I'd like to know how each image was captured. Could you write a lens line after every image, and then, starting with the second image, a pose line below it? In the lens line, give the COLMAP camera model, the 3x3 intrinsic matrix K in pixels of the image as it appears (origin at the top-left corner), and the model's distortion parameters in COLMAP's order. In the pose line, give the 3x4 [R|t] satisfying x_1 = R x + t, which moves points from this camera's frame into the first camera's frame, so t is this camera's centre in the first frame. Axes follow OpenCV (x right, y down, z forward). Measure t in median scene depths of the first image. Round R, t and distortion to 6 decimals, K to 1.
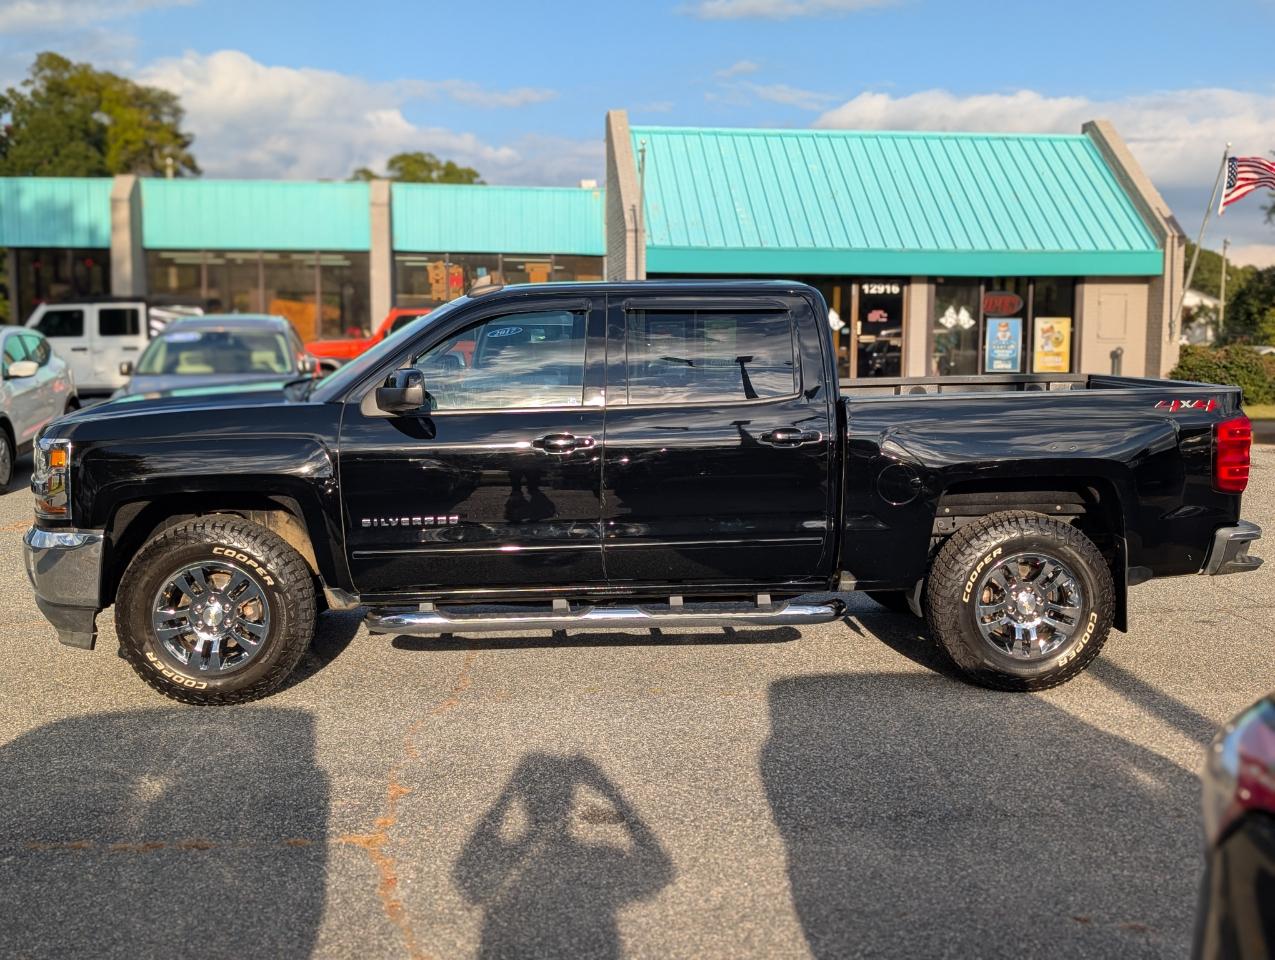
lens RADIAL K [[1406.3, 0, 638.5], [0, 1406.3, 480.4], [0, 0, 1]] dist [0.022886, 0.000000]
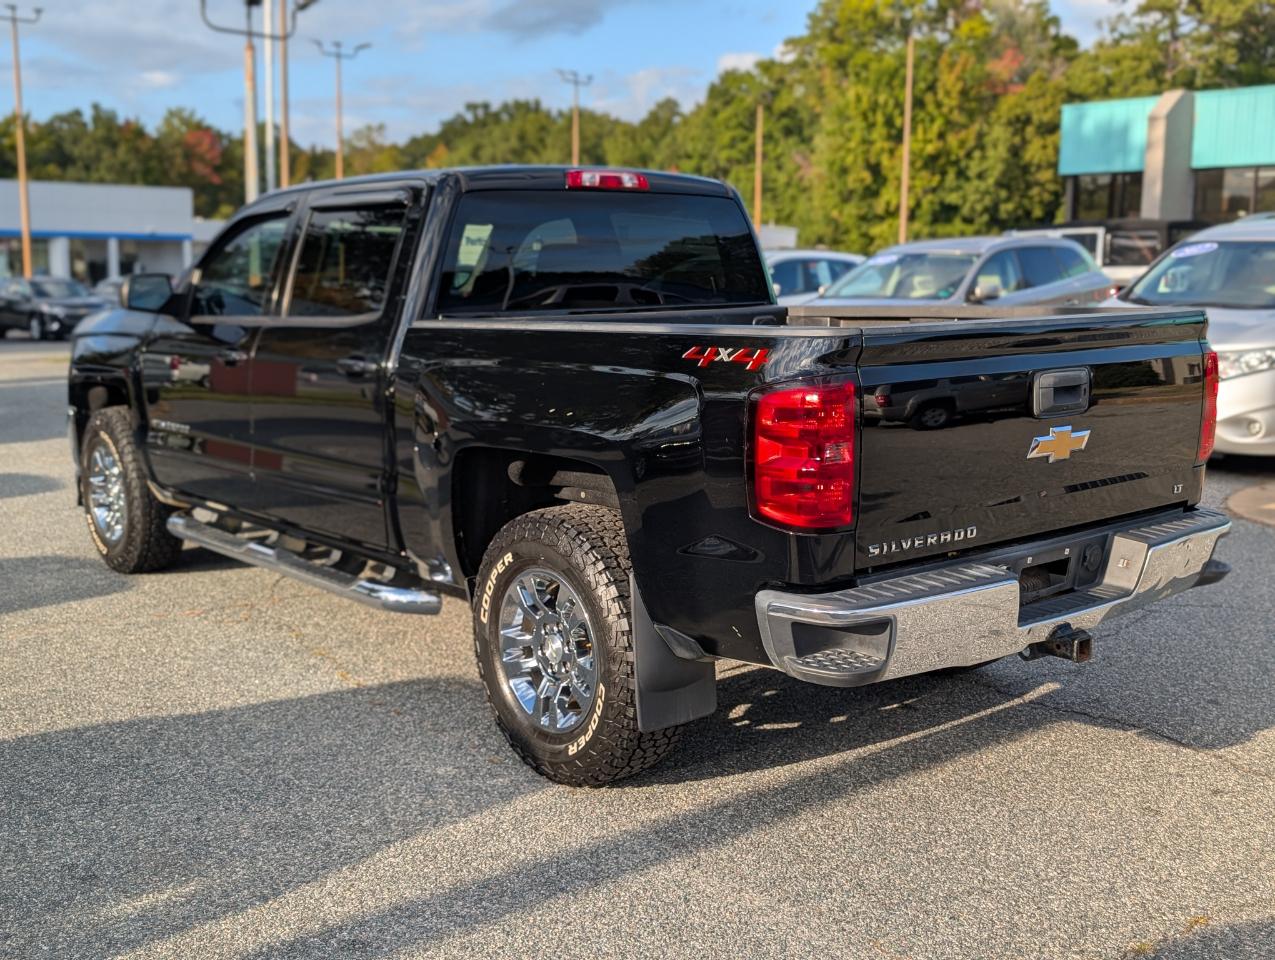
lens RADIAL K [[1446.3, 0, 638.8], [0, 1446.3, 476.2], [0, 0, 1]] dist [0.026200, 0.000000]
pose [[0.603051, 0.137620, -0.785742, 0.805981], [-0.109667, 0.989956, 0.089219, -0.053011], [0.790128, 0.032366, 0.612087, 0.620667]]
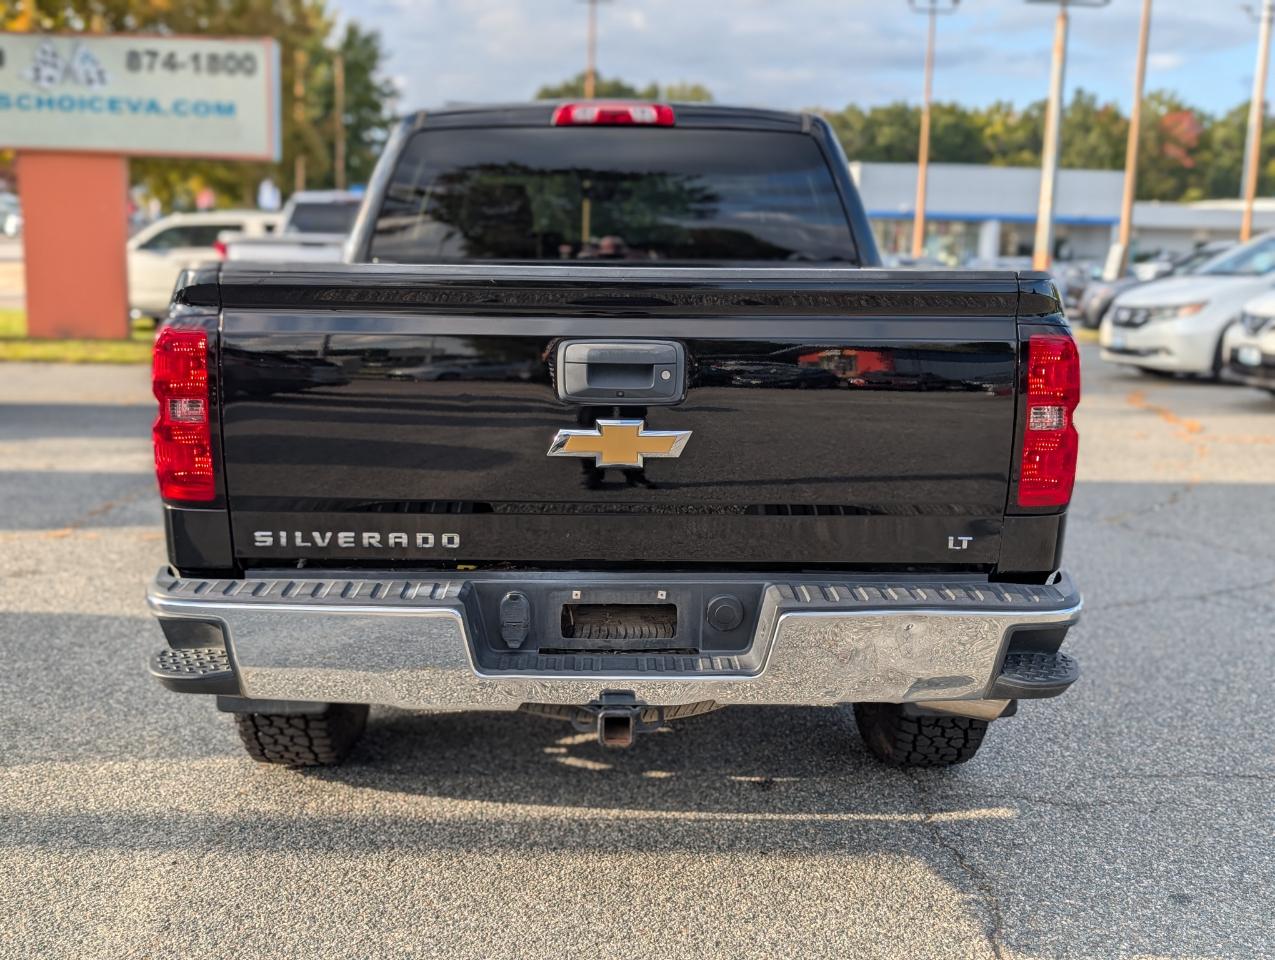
lens RADIAL K [[1446.3, 0, 646.7], [0, 1446.3, 476.2], [0, 0, 1]] dist [0.026200, 0.000000]
pose [[-0.027368, 0.182647, -0.982798, 0.865965], [-0.144990, 0.972044, 0.184686, -0.104214], [0.989055, 0.147550, -0.000121, 1.143095]]
